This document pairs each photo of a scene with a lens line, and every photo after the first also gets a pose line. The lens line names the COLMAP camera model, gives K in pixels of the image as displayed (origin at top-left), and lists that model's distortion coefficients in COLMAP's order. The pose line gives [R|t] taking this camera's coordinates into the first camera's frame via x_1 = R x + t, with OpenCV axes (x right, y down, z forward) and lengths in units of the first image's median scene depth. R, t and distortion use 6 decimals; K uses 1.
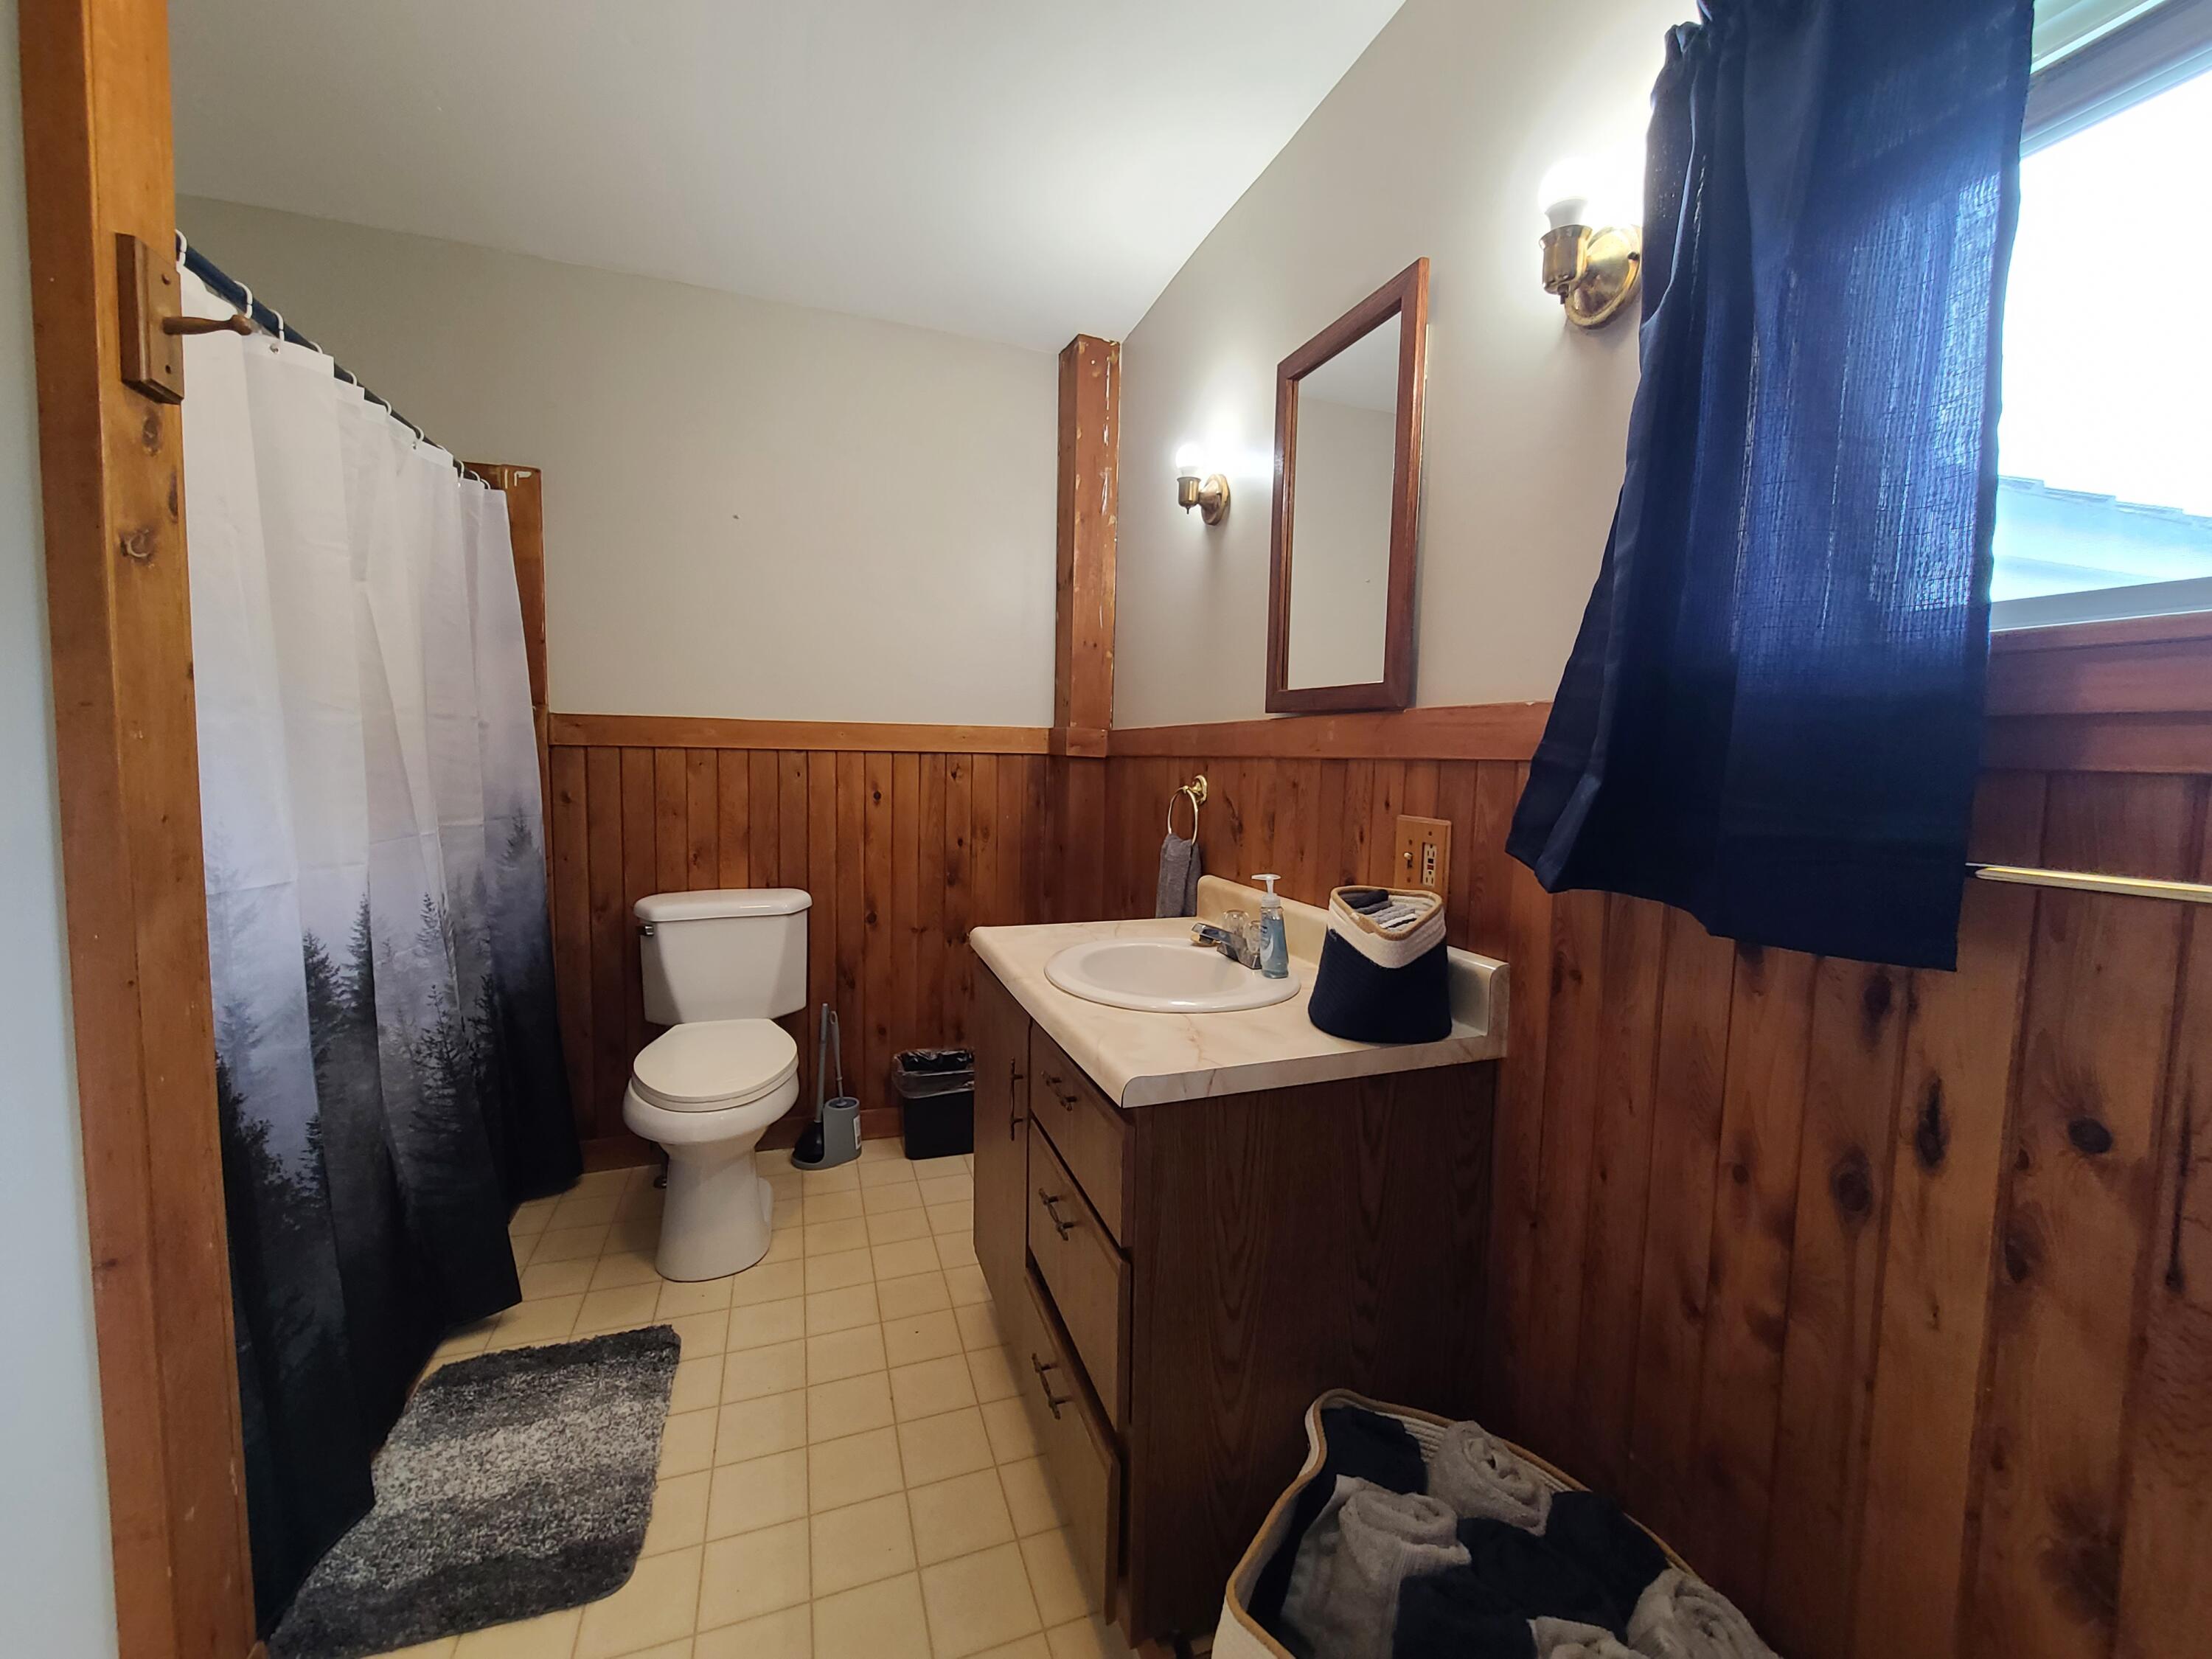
lens RADIAL K [[896.2, 0, 1109.7], [0, 896.2, 826.2], [0, 0, 1]] dist [-0.010876, -0.000915]
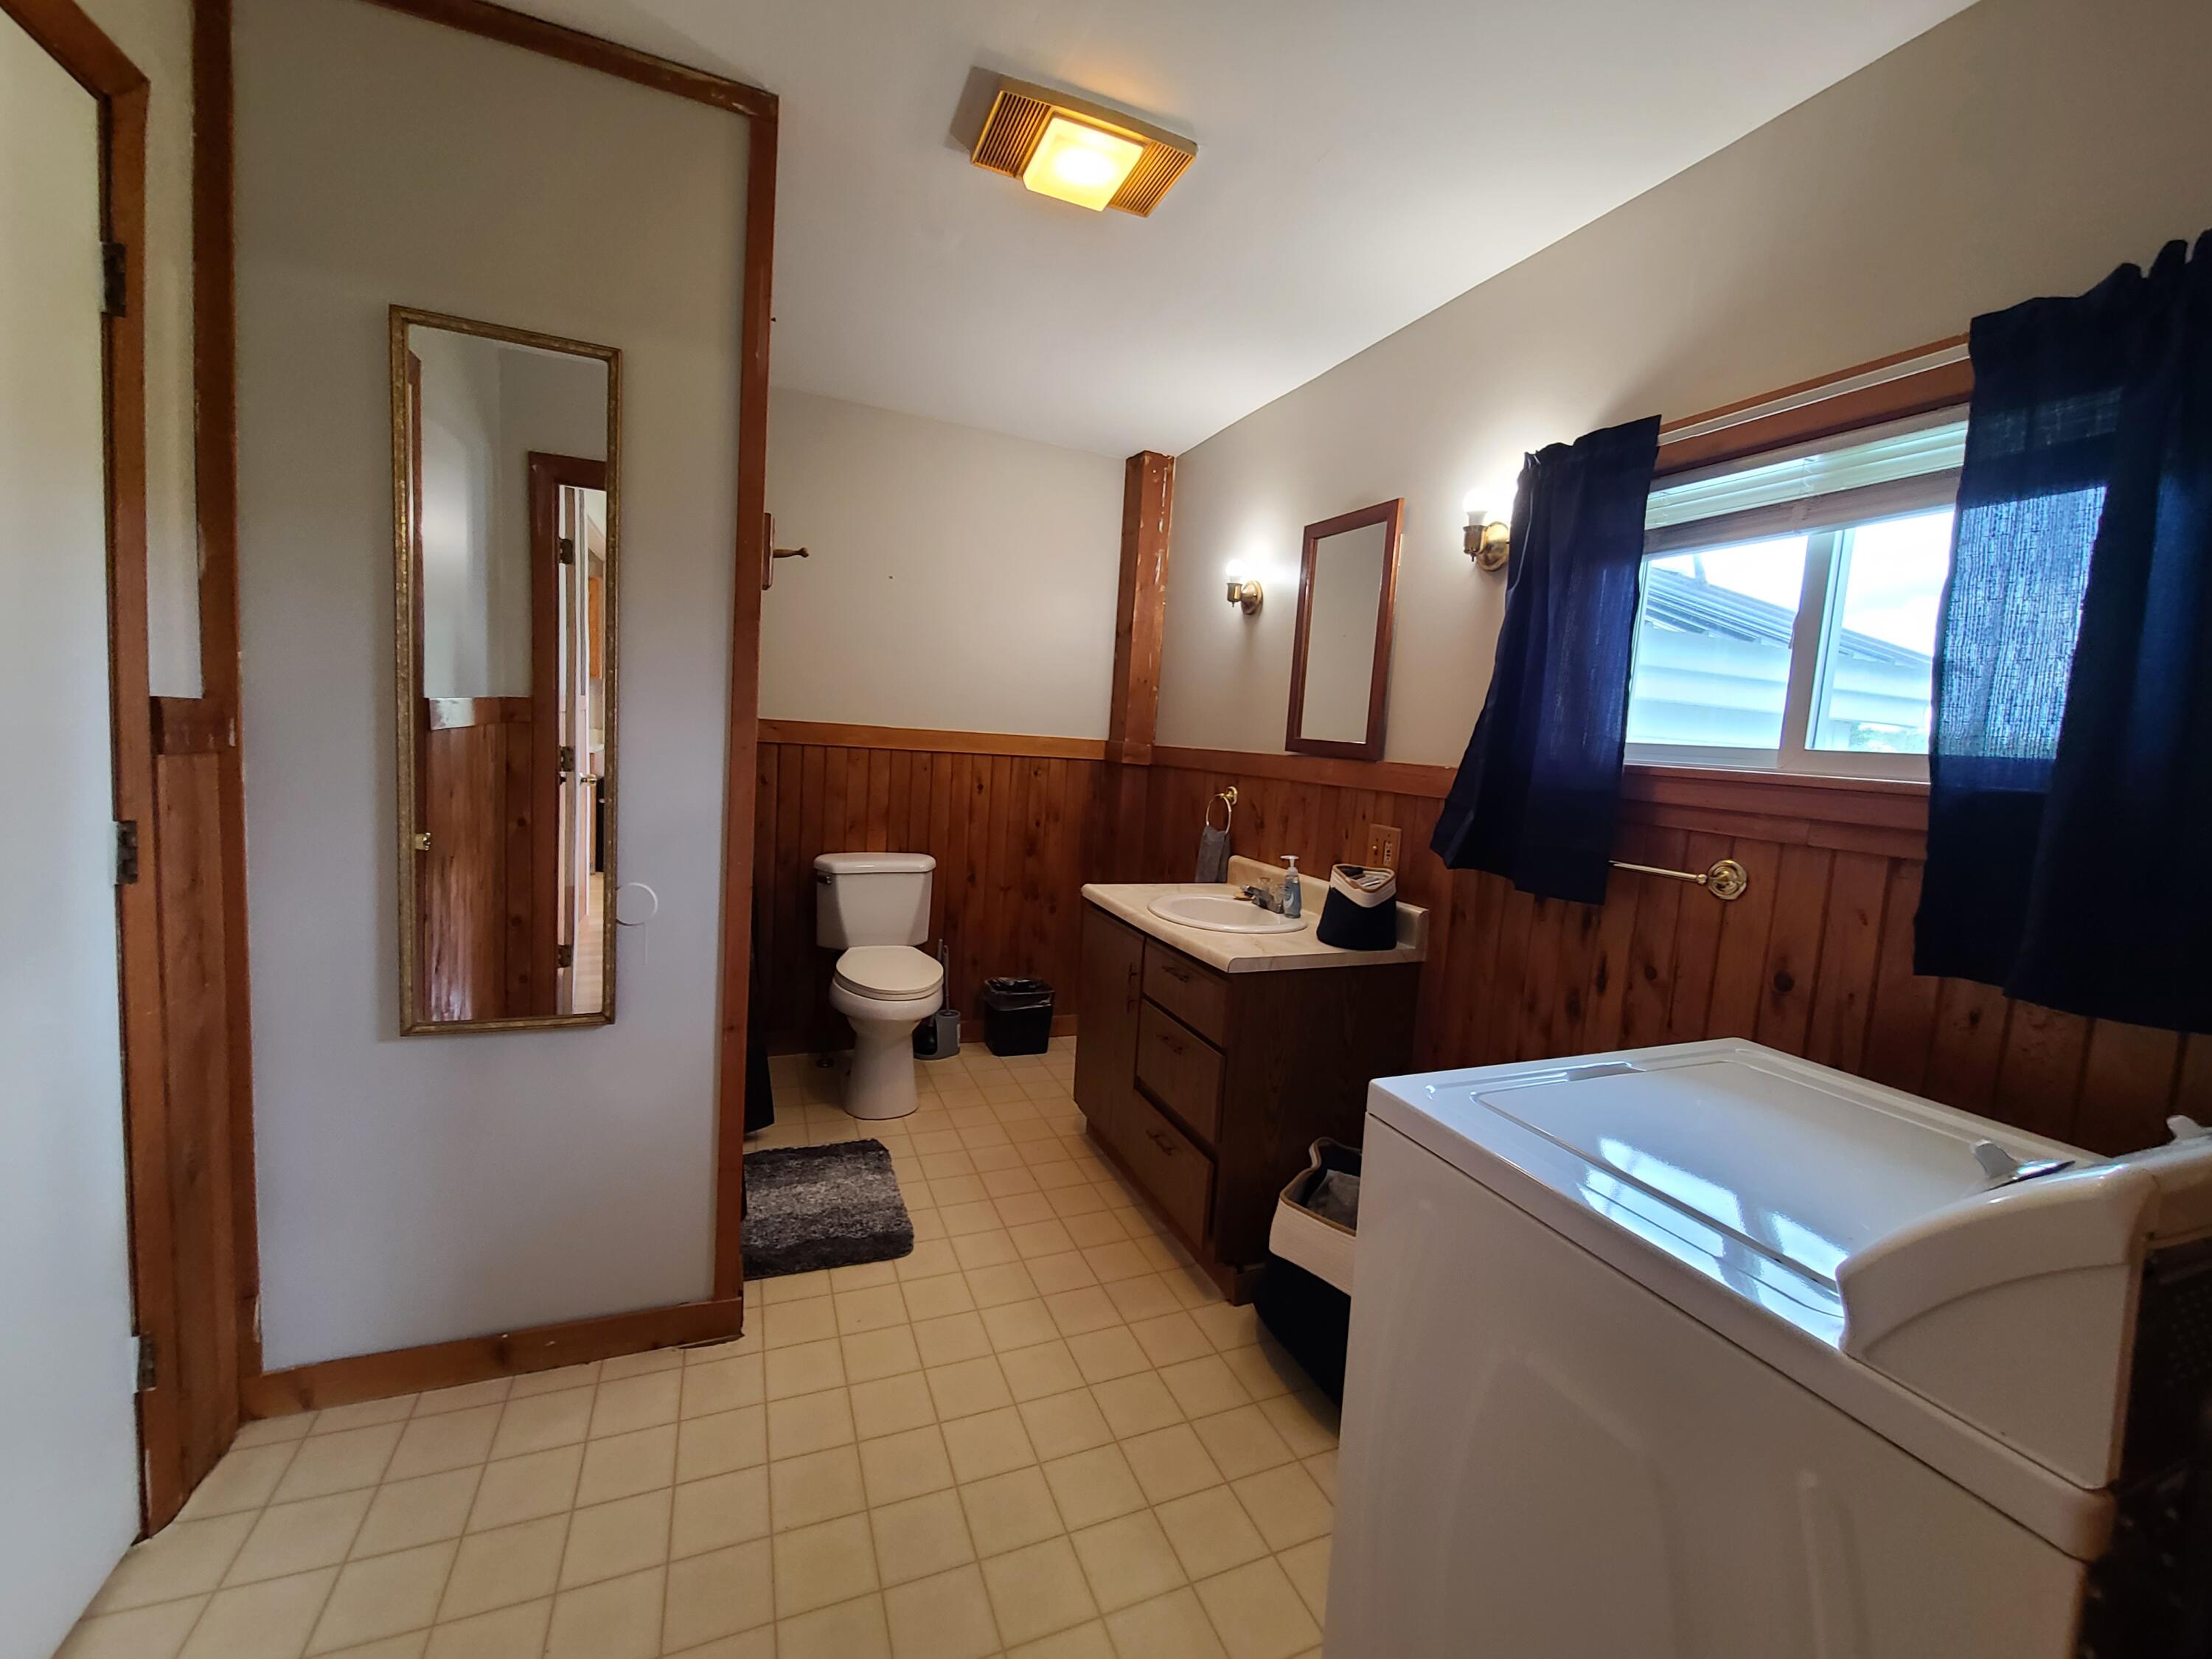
lens RADIAL K [[896.2, 0, 1104.3], [0, 896.2, 819.3], [0, 0, 1]] dist [-0.010876, -0.000915]
pose [[0.997953, 0.041817, 0.048378, -0.241292], [-0.042531, 0.999000, 0.013816, -0.020953], [-0.047752, -0.015845, 0.998734, -0.612956]]
